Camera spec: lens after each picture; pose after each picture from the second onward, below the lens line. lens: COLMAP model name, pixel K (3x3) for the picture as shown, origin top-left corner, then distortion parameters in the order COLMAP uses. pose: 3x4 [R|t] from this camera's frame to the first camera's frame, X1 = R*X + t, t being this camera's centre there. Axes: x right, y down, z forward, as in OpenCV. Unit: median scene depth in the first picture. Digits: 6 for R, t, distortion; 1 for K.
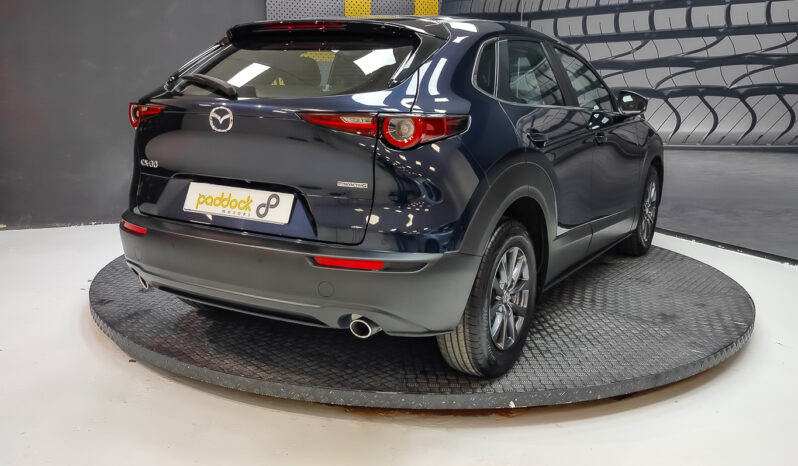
lens RADIAL K [[719.5, 0, 399.0], [0, 719.5, 233.0], [0, 0, 1]] dist [0.074936, -0.082852]
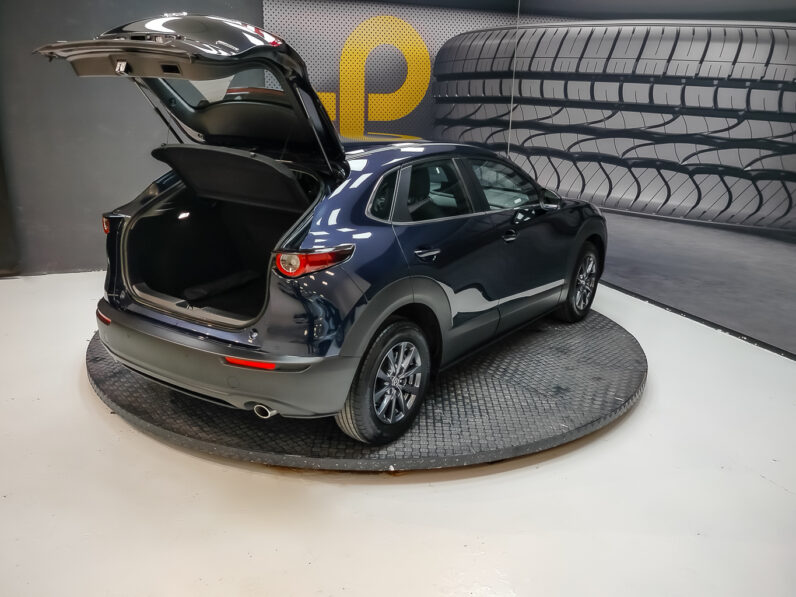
lens RADIAL K [[720.8, 0, 398.0], [0, 720.8, 298.5], [0, 0, 1]] dist [0.089793, -0.109010]
pose [[0.997062, 0.031143, -0.069977, 0.149933], [-0.025428, 0.996380, 0.081123, -0.099118], [0.072250, -0.079105, 0.994245, -0.145400]]
